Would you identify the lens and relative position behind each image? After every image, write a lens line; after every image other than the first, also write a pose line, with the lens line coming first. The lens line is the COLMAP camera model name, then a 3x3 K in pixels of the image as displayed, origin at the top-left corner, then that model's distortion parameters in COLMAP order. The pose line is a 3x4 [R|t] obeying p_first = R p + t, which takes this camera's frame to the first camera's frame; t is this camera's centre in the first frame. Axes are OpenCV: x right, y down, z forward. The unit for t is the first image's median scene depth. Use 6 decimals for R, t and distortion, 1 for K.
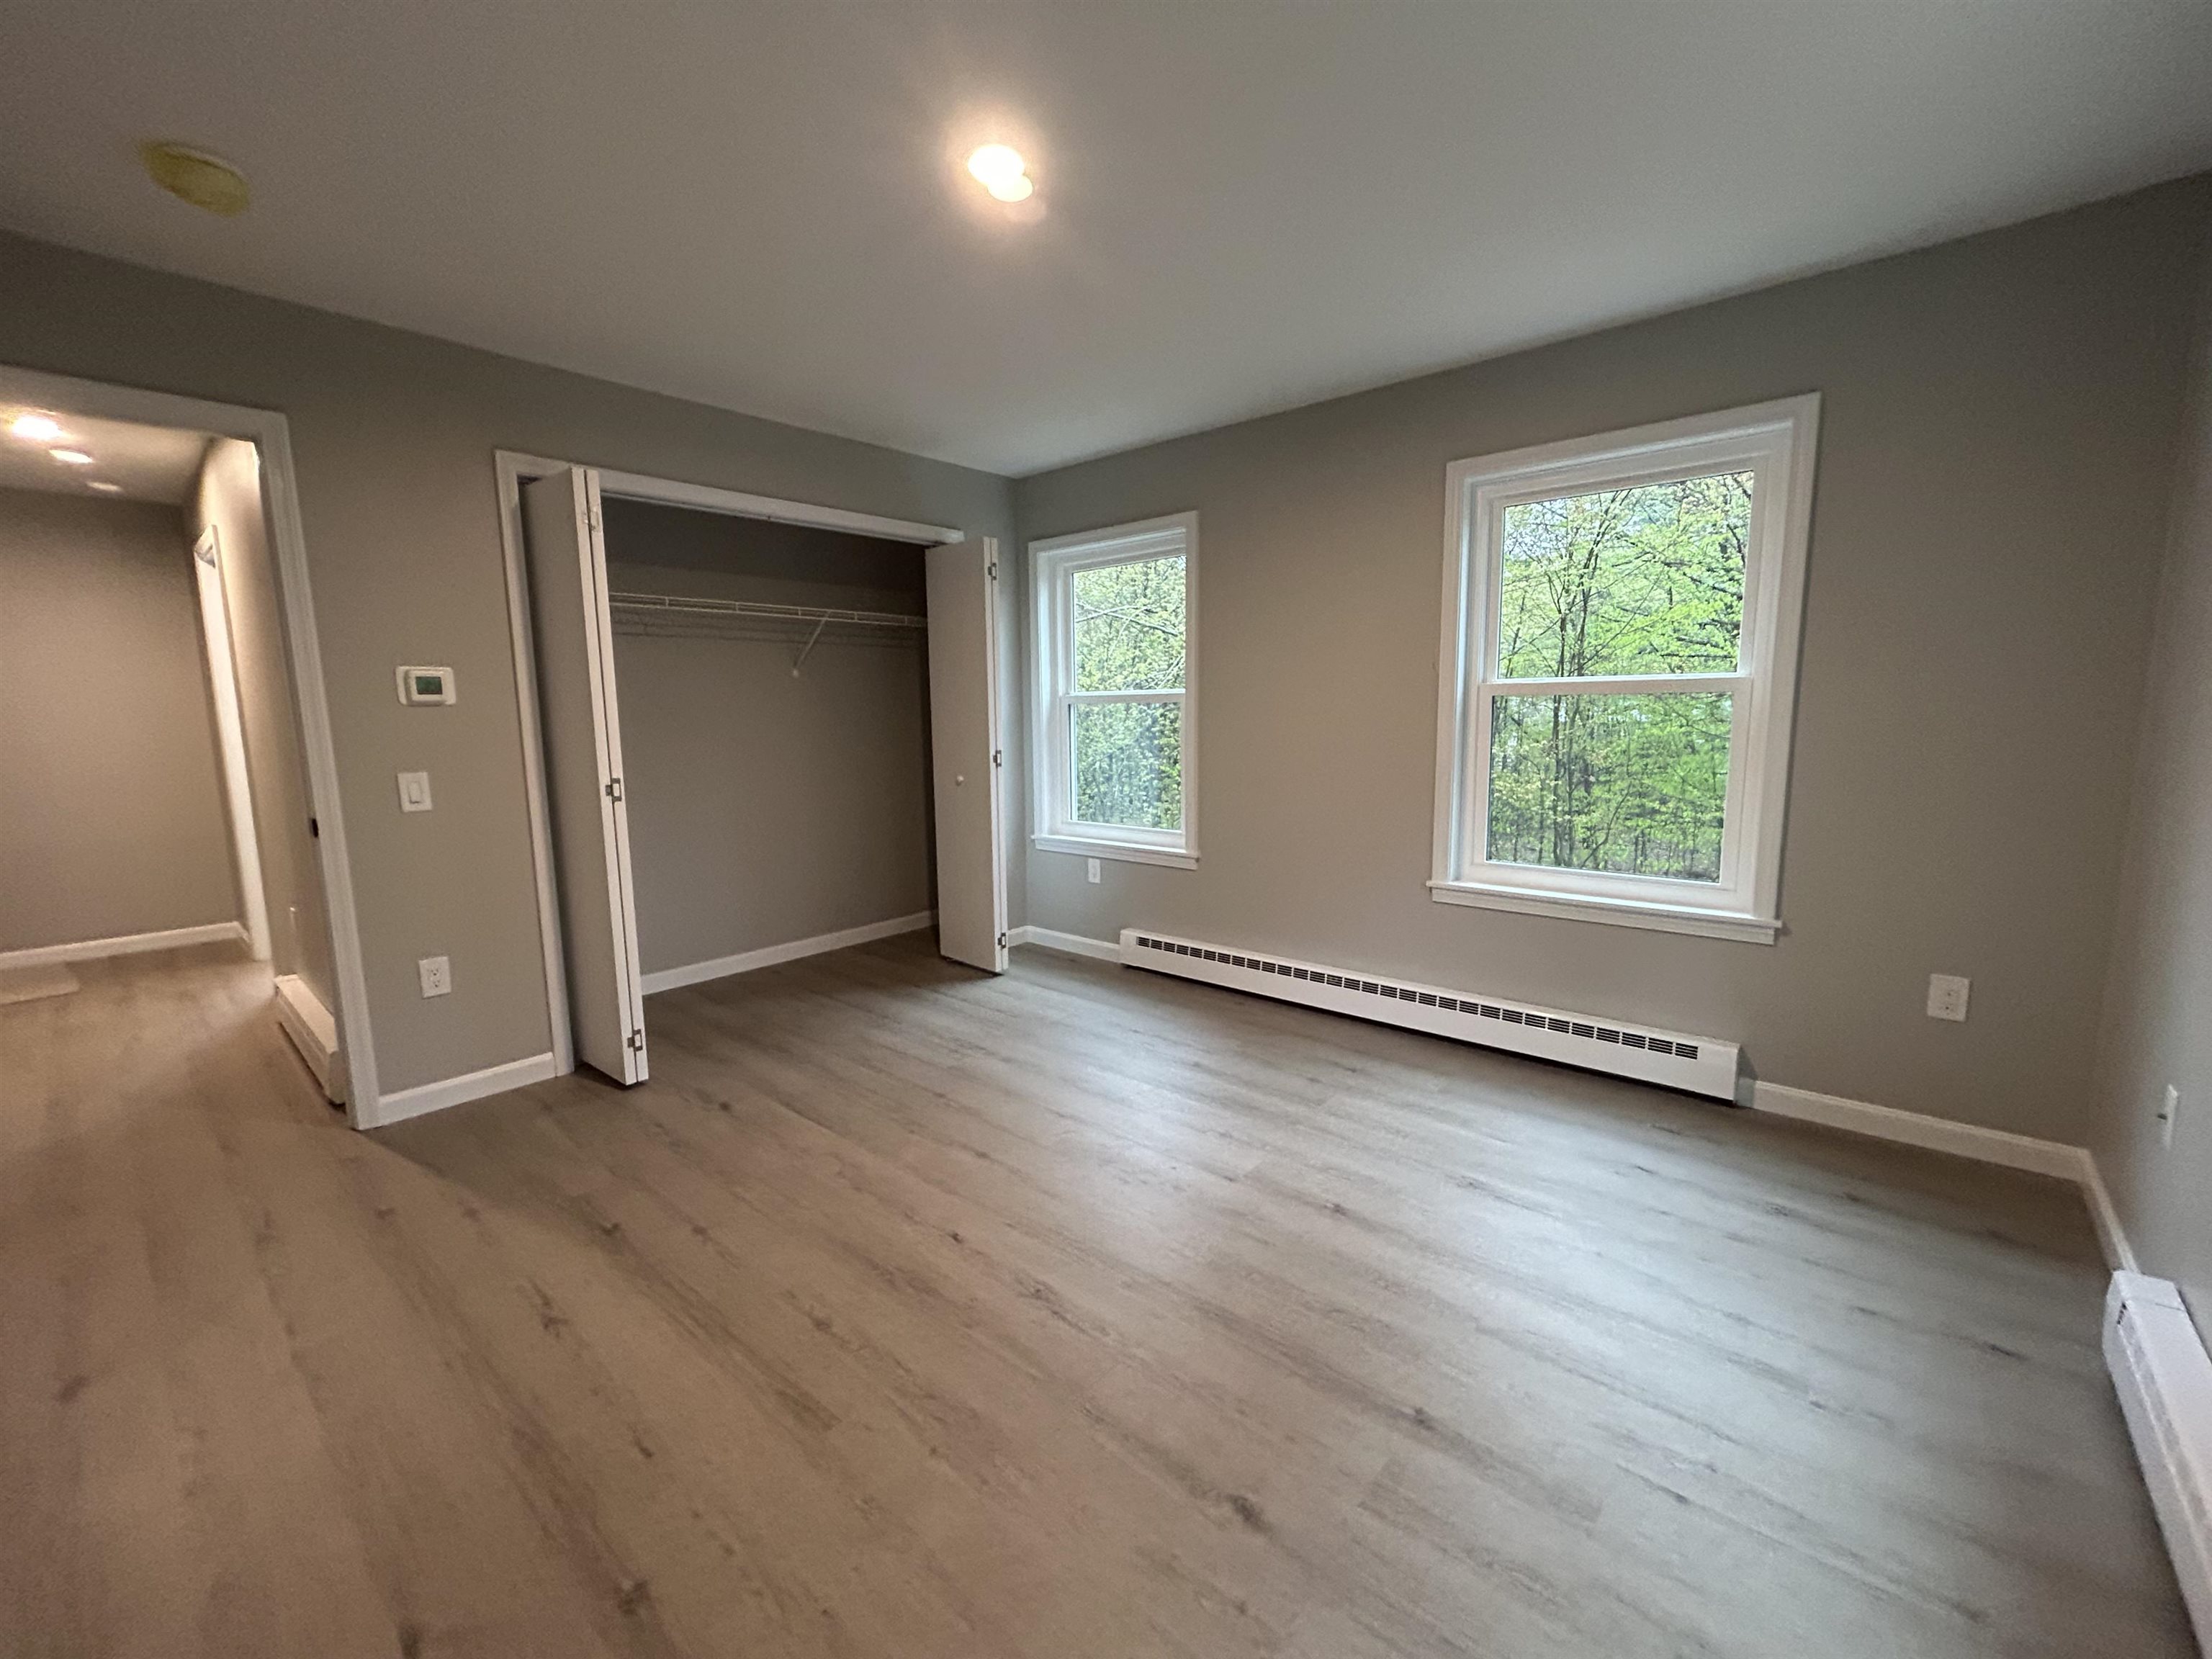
lens RADIAL K [[895.8, 0, 1112.4], [0, 895.8, 831.4], [0, 0, 1]] dist [-0.001146, -0.000185]
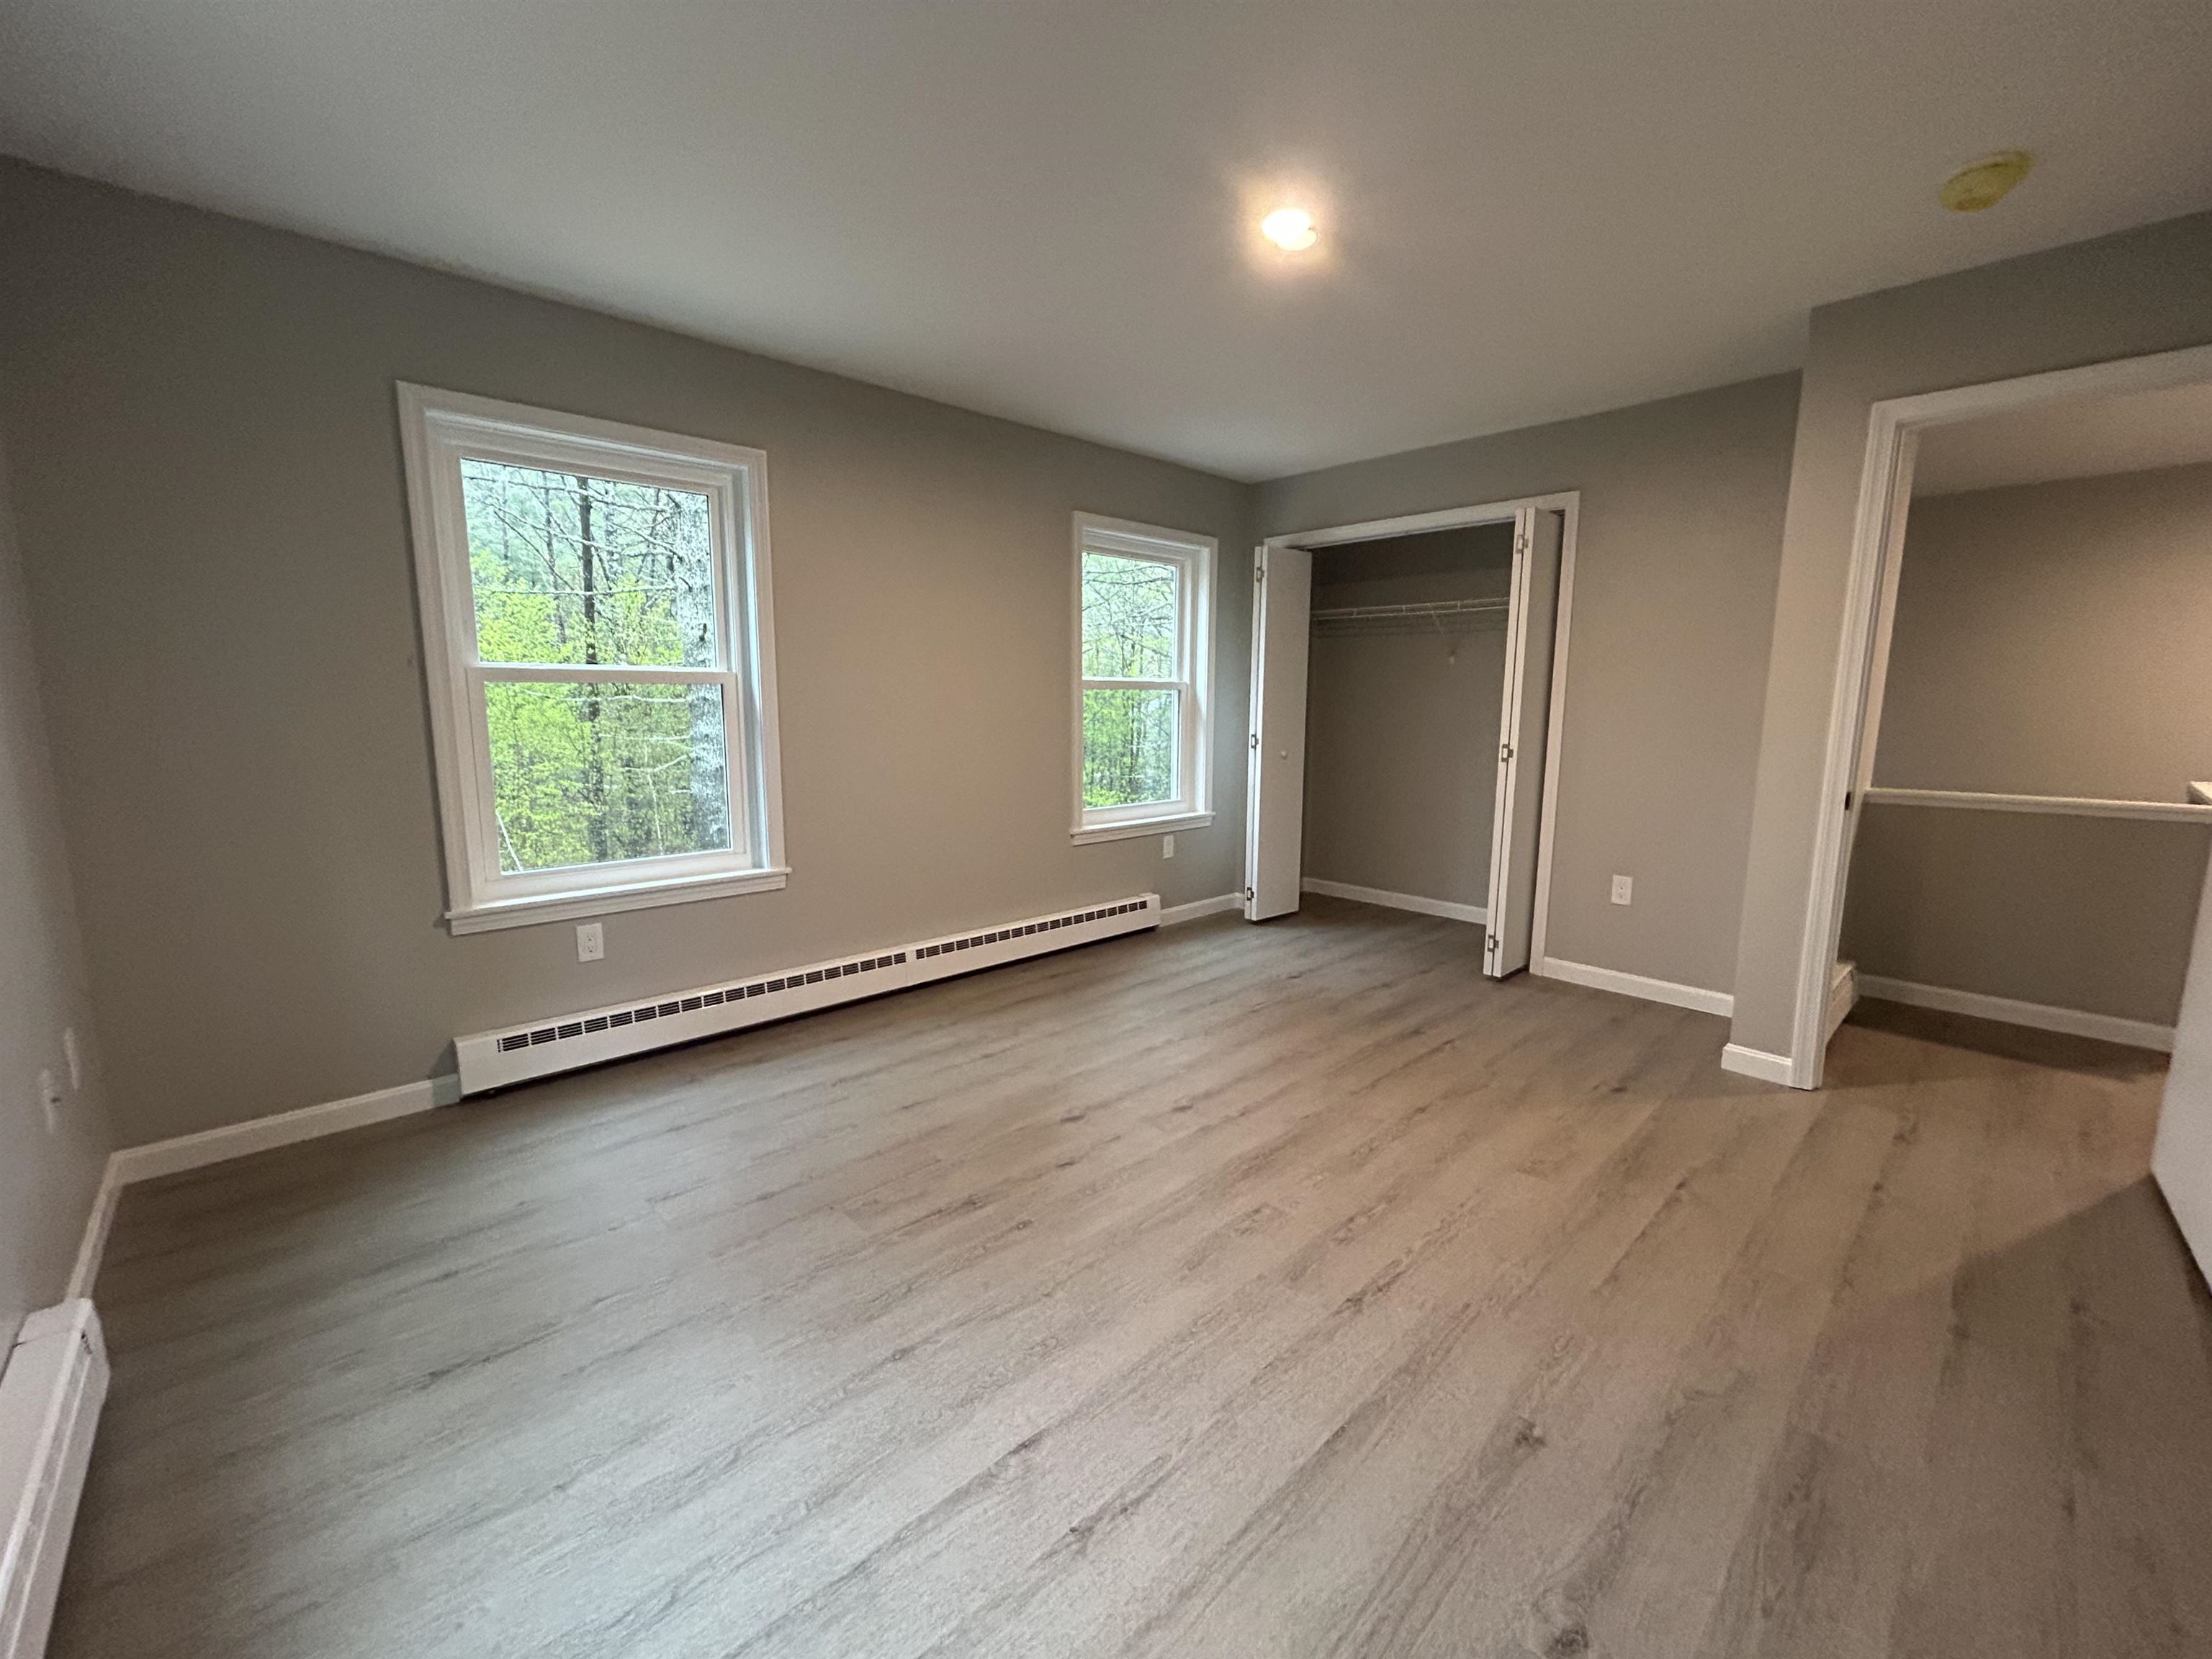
lens RADIAL K [[895.8, 0, 1112.4], [0, 895.8, 831.4], [0, 0, 1]] dist [-0.001146, -0.000185]
pose [[0.103884, -0.135569, 0.985307, -0.934279], [0.125281, 0.984560, 0.122258, -0.094985], [-0.986668, 0.110740, 0.119264, 0.795274]]
